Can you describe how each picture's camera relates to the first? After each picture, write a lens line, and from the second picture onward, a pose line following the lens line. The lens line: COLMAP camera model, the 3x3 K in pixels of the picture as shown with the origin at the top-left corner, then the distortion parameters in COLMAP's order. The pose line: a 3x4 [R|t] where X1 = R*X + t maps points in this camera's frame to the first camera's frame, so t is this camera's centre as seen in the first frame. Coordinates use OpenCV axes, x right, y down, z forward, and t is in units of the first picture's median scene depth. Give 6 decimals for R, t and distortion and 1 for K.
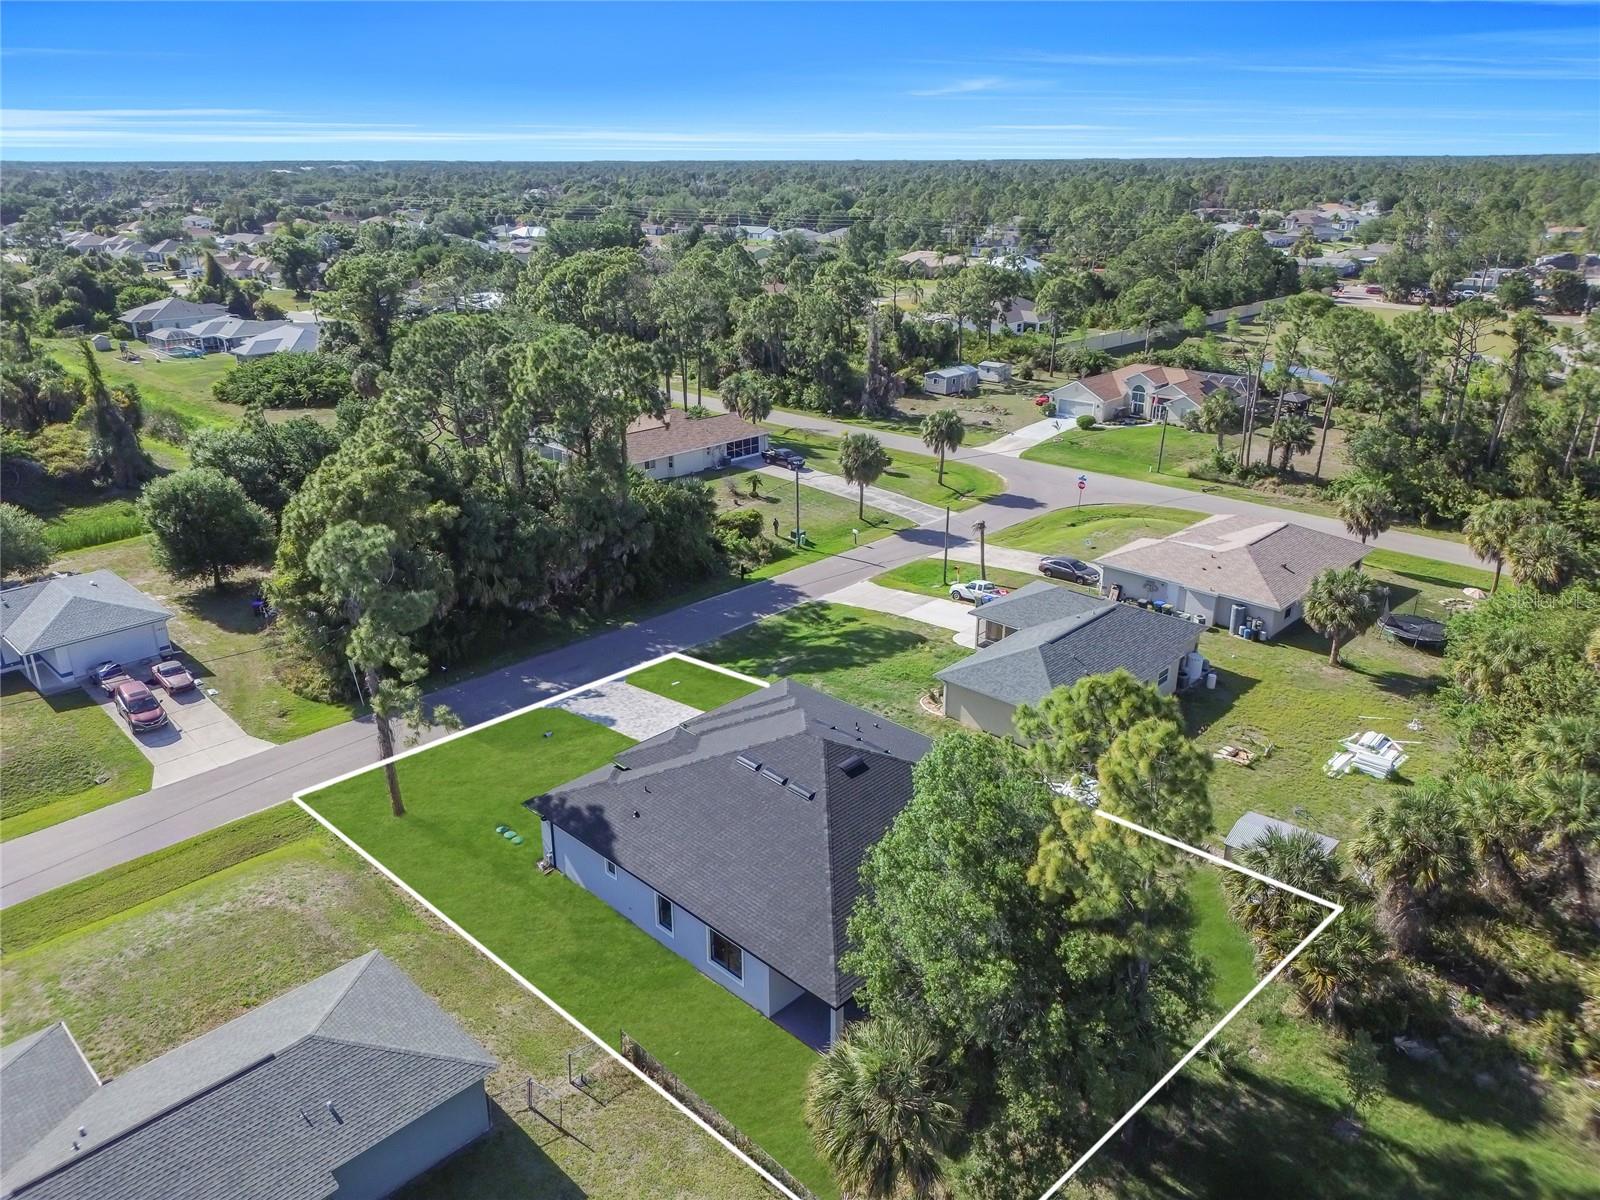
lens RADIAL K [[1131.3, 0, 801.7], [0, 1131.3, 587.6], [0, 0, 1]] dist [0.060677, -0.042447]
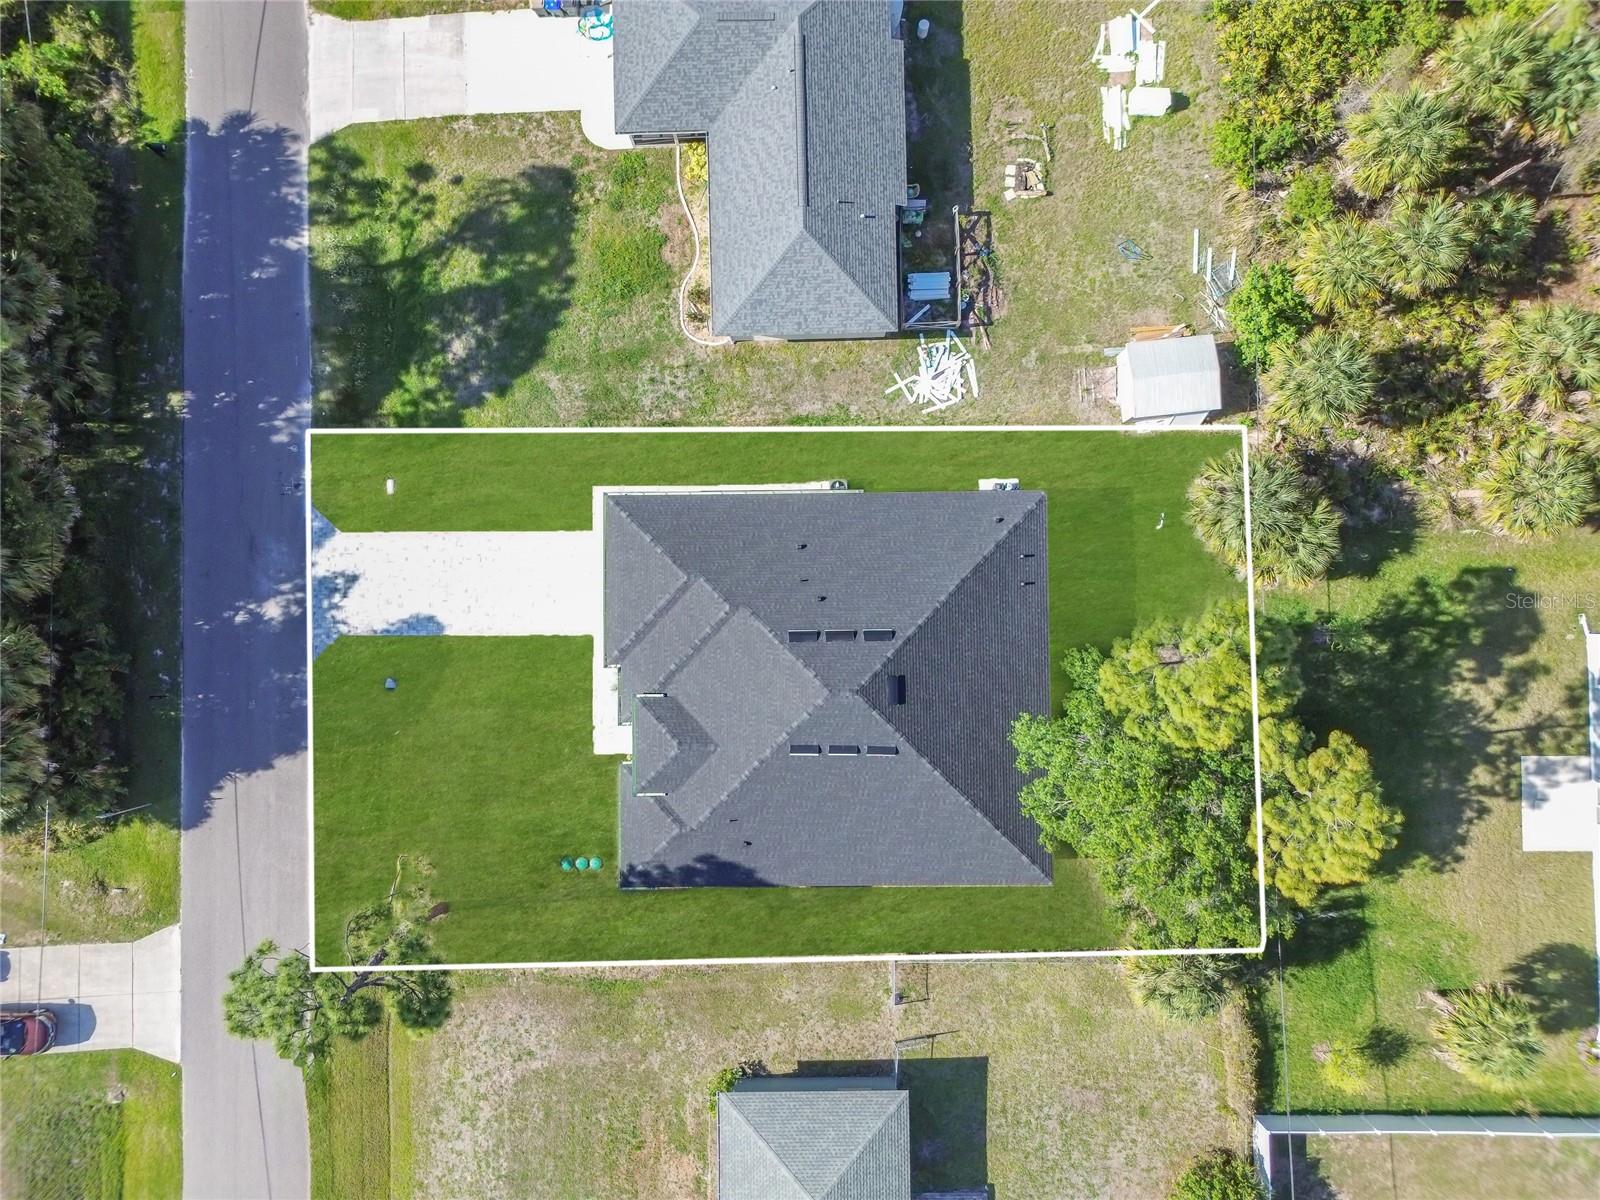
lens RADIAL K [[1131.3, 0, 801.7], [0, 1131.3, 587.6], [0, 0, 1]] dist [0.060677, -0.042447]
pose [[0.710193, -0.703993, 0.004351, 0.034914], [0.265953, 0.274008, 0.924223, -0.587661], [-0.651839, -0.655220, 0.381828, 0.544470]]
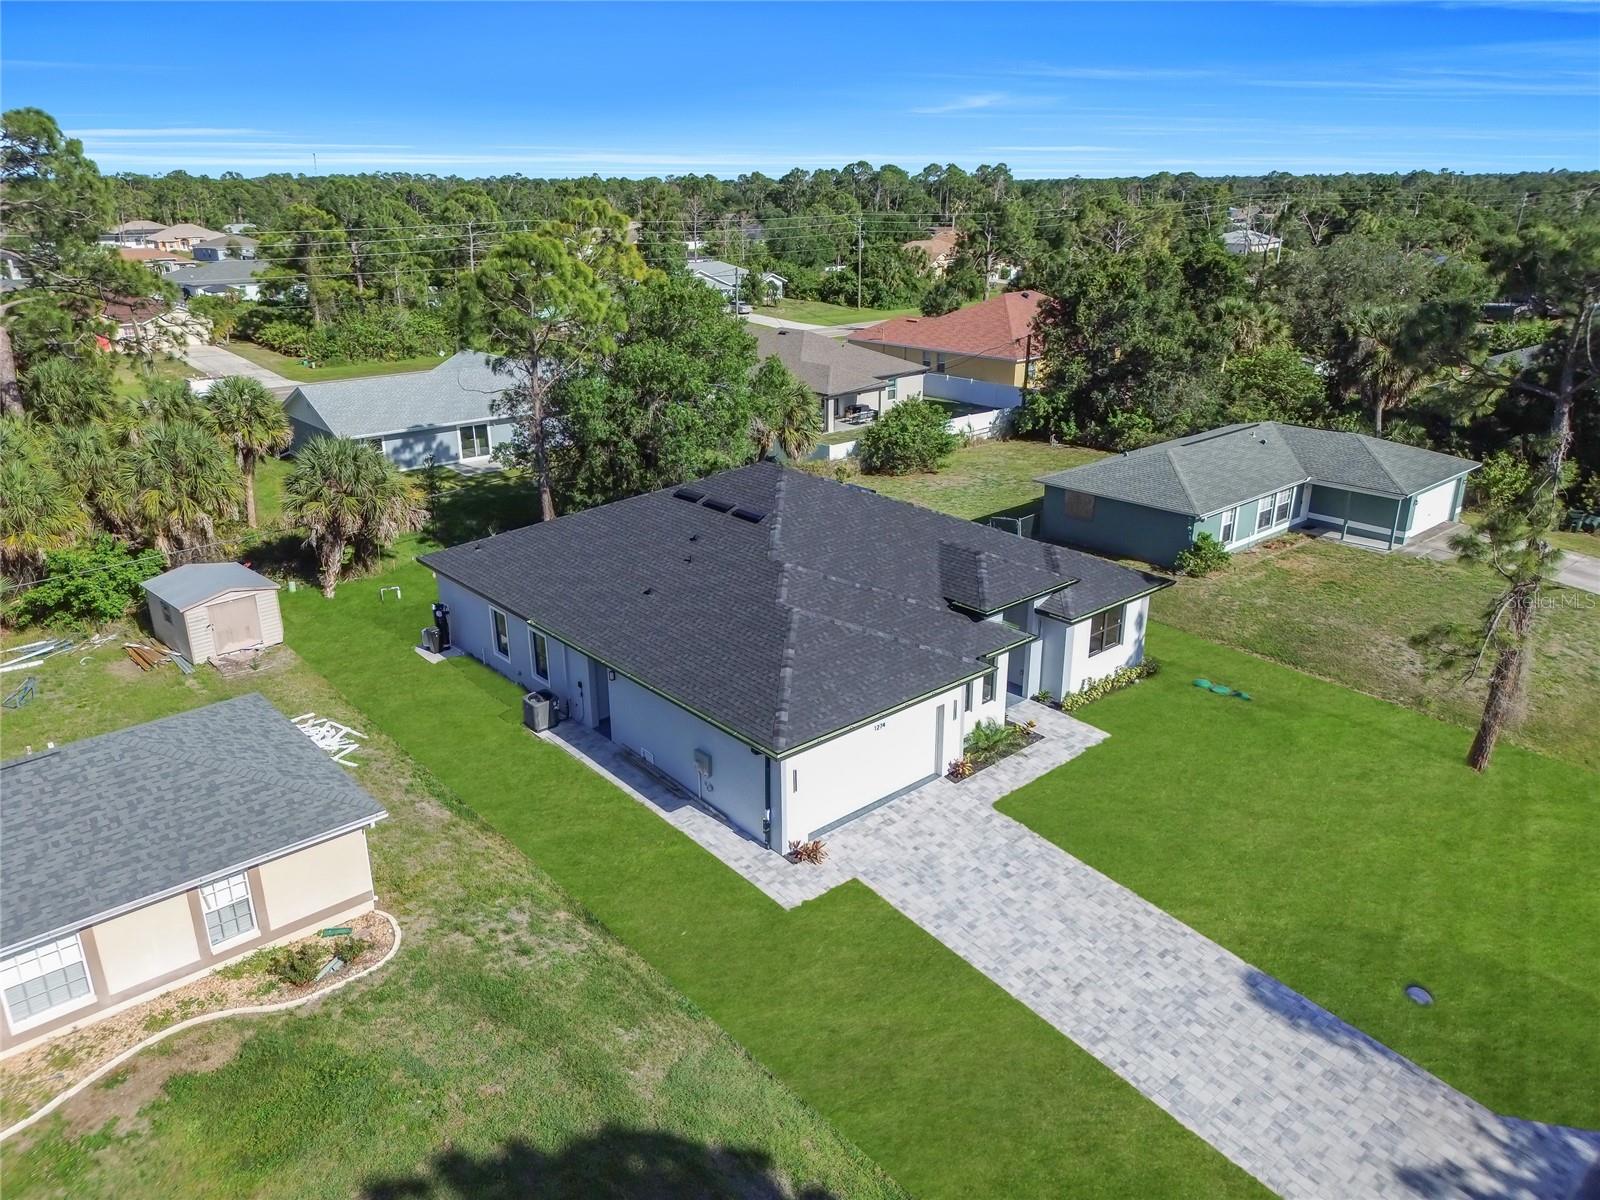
lens RADIAL K [[1131.3, 0, 801.7], [0, 1131.3, 587.6], [0, 0, 1]] dist [0.060677, -0.042447]
pose [[-0.997008, -0.020767, 0.074462, -0.049177], [0.032349, 0.762762, 0.645870, -0.223561], [-0.070210, 0.646346, -0.759807, 1.232773]]
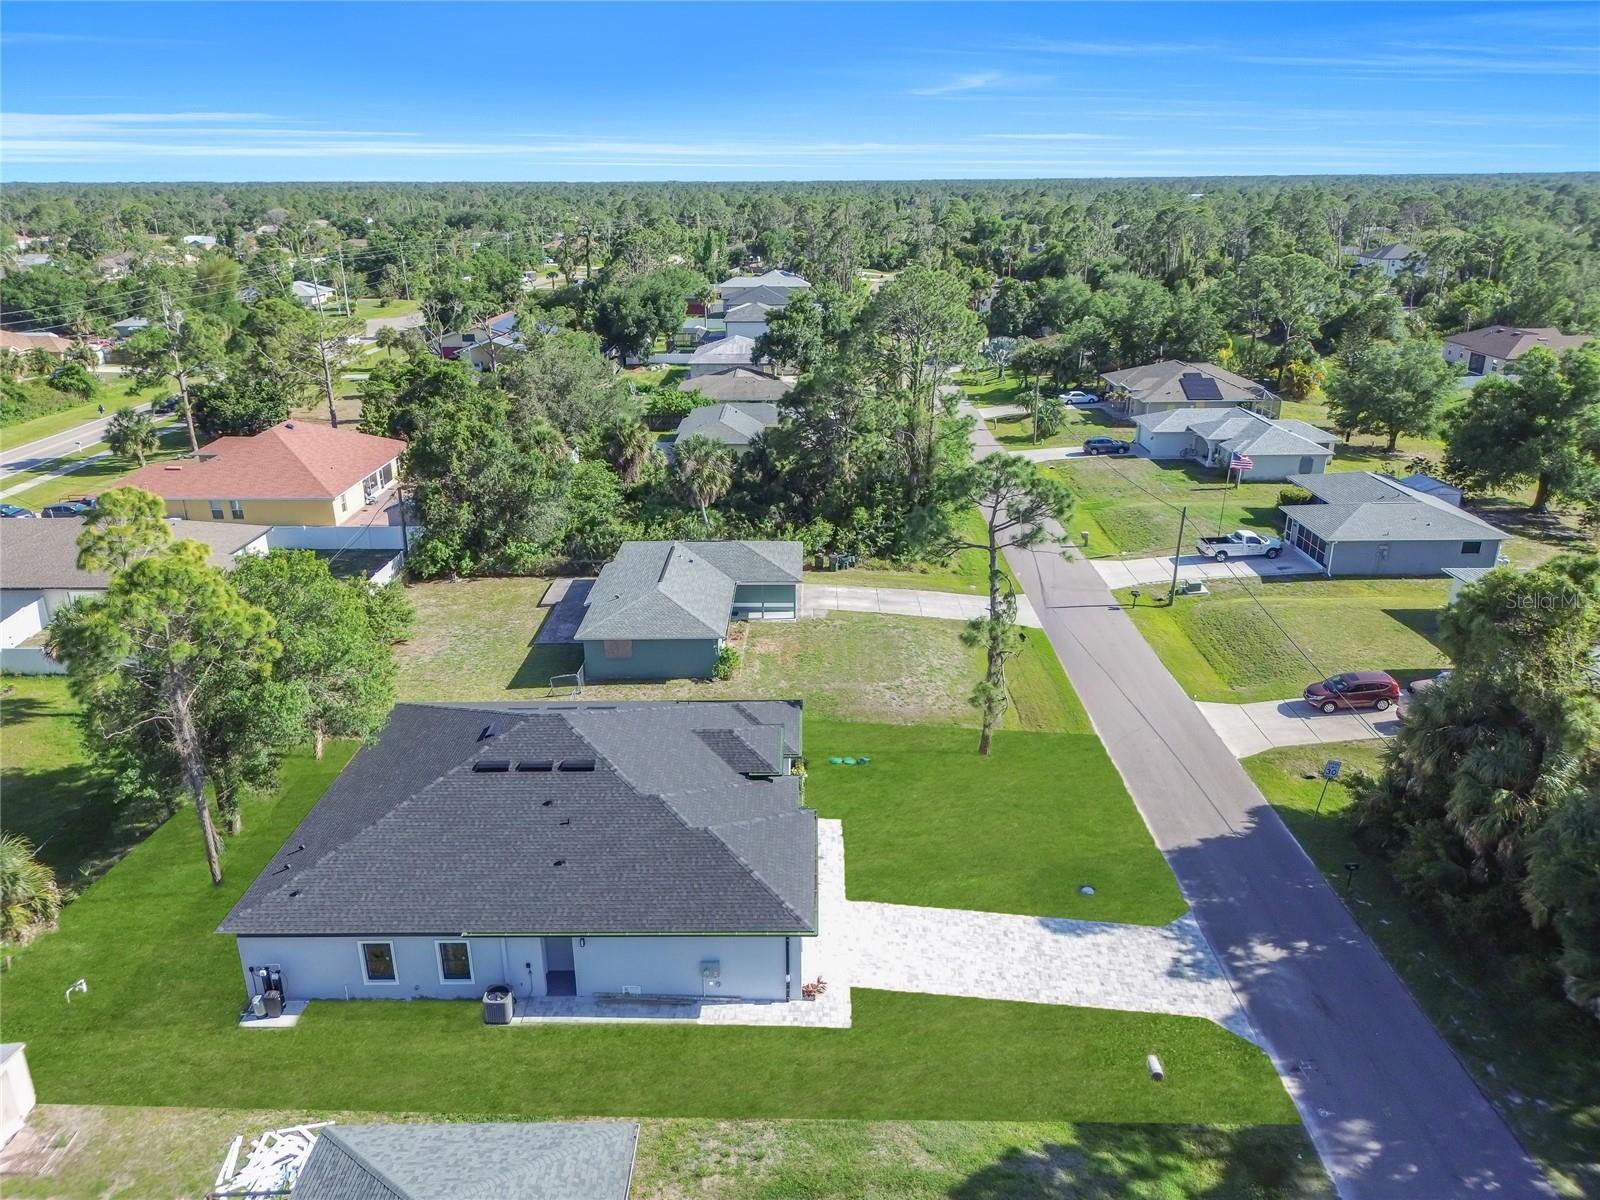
lens RADIAL K [[1139.8, 0, 800.2], [0, 1139.8, 563.8], [0, 0, 1]] dist [0.059549, -0.064182]
pose [[-0.722420, 0.227243, -0.653046, 0.326205], [-0.238068, 0.804965, 0.543465, -0.382096], [0.649178, 0.548079, -0.527424, 1.167161]]
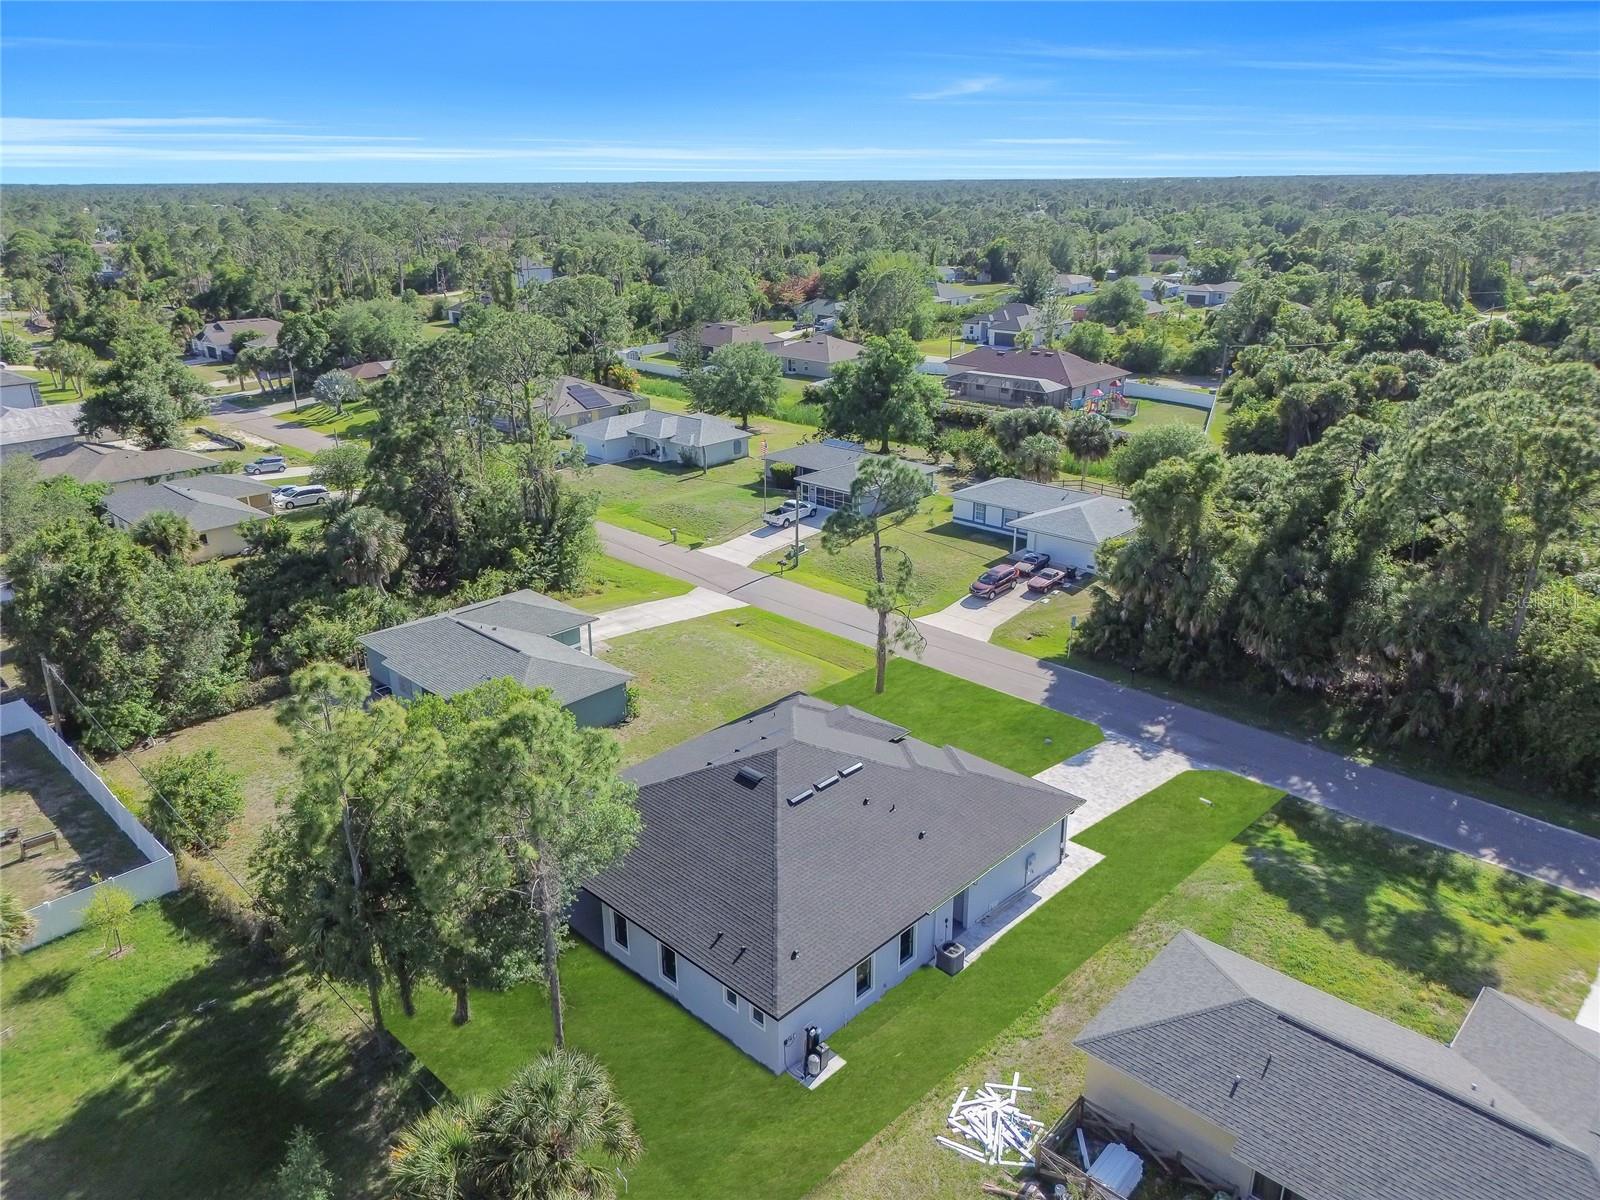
lens RADIAL K [[1131.3, 0, 801.7], [0, 1131.3, 587.6], [0, 0, 1]] dist [0.060677, -0.042447]
pose [[0.005765, 0.339381, -0.940631, 0.678152], [-0.349621, 0.881966, 0.316071, -0.233333], [0.936873, 0.327042, 0.123740, 0.640836]]
